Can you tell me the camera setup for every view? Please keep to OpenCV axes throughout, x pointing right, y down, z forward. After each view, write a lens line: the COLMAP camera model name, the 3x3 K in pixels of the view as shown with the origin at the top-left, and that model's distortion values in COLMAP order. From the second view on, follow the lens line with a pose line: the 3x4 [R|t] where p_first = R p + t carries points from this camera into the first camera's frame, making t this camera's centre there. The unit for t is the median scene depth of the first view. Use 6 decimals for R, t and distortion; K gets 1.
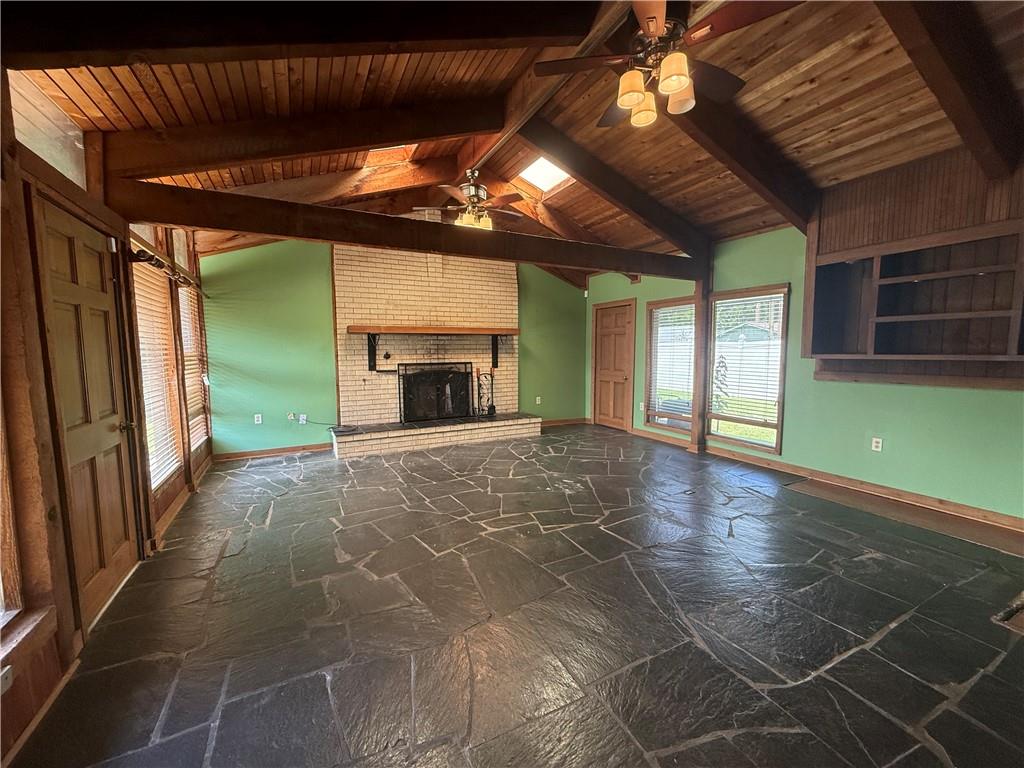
lens RADIAL K [[406.5, 0, 510.8], [0, 406.5, 384.4], [0, 0, 1]] dist [-0.001823, -0.000224]
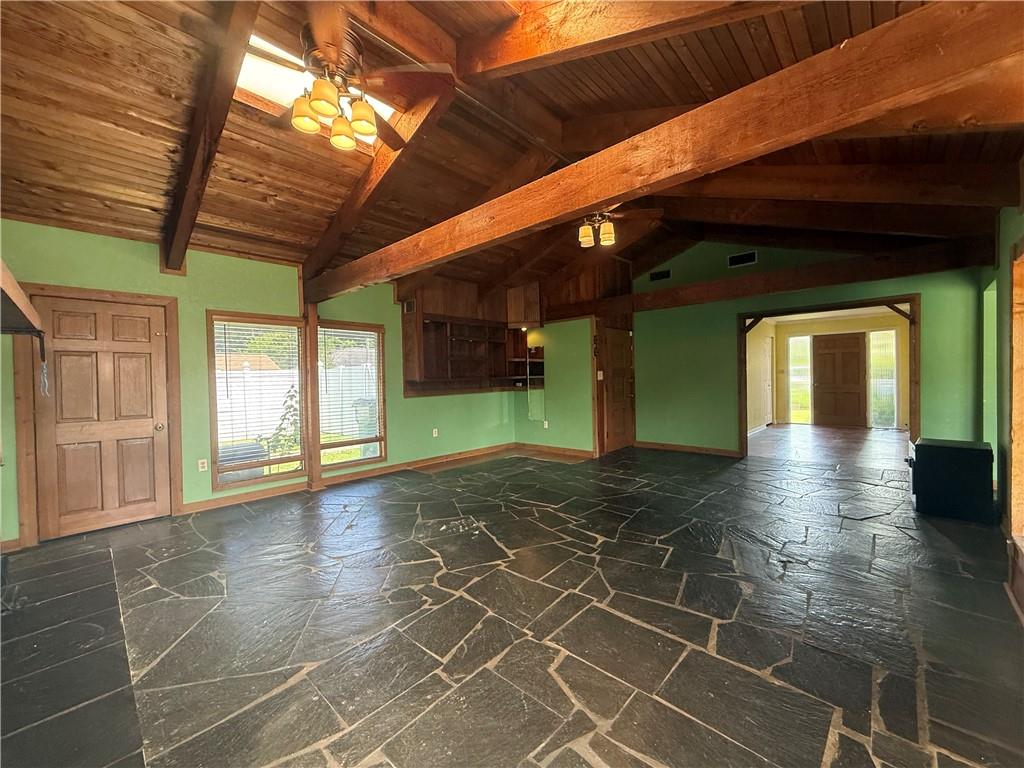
lens RADIAL K [[406.5, 0, 510.8], [0, 406.5, 384.4], [0, 0, 1]] dist [-0.001823, -0.000224]
pose [[-0.330380, -0.003923, 0.943840, -0.736598], [0.104683, 0.993669, 0.040774, -0.080049], [-0.938025, 0.112275, -0.327877, 1.173920]]
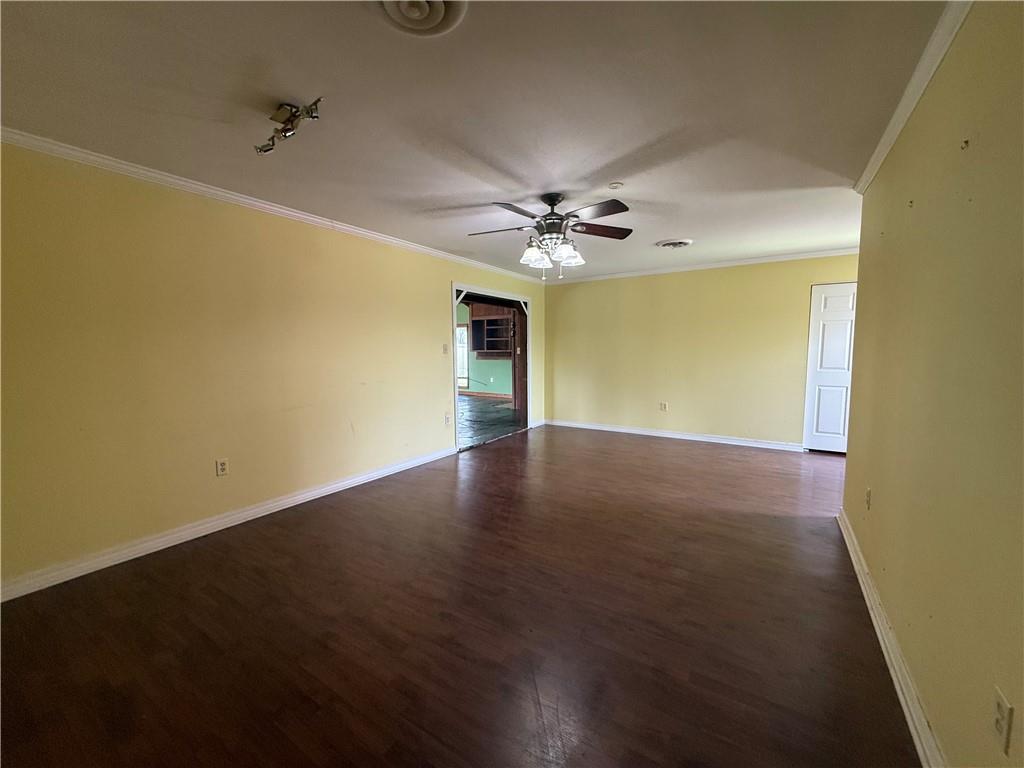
lens RADIAL K [[406.5, 0, 510.8], [0, 406.5, 384.4], [0, 0, 1]] dist [-0.001823, -0.000224]
pose [[0.866454, -0.047316, 0.497009, -0.467986], [0.046677, 0.998816, 0.013715, 0.139323], [-0.497070, 0.011316, 0.867637, -1.632485]]
